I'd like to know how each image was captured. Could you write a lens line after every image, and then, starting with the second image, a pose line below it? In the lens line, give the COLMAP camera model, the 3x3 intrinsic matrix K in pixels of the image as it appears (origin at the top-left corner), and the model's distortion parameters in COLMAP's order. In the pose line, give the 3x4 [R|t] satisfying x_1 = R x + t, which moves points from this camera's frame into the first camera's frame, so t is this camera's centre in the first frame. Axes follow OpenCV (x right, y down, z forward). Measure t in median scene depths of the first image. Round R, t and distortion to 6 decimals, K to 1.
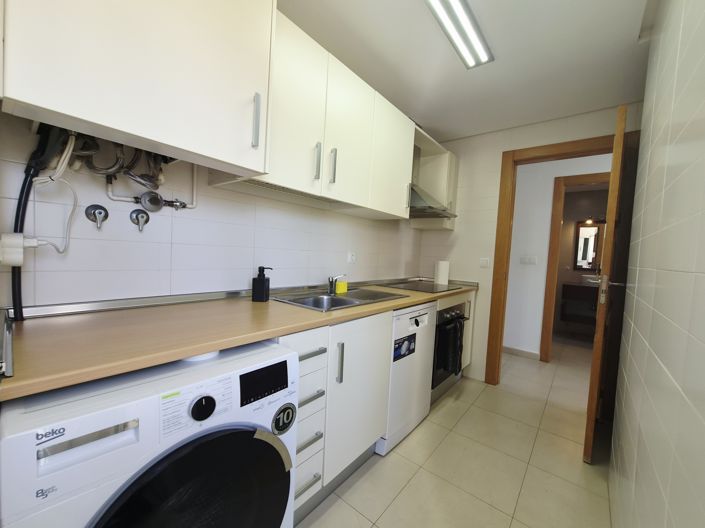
lens RADIAL K [[290.7, 0, 352.3], [0, 290.7, 266.6], [0, 0, 1]] dist [-0.001969, 0.003405]
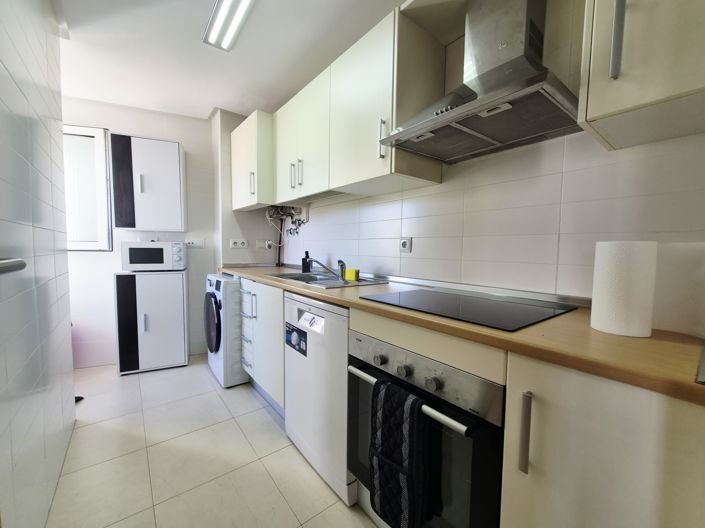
lens RADIAL K [[290.7, 0, 351.7], [0, 290.7, 267.6], [0, 0, 1]] dist [-0.001969, 0.003405]
pose [[-0.223719, 0.005839, -0.974636, 1.049773], [-0.066091, 0.997589, 0.021147, 0.034976], [0.972410, 0.069146, -0.222794, 1.416160]]
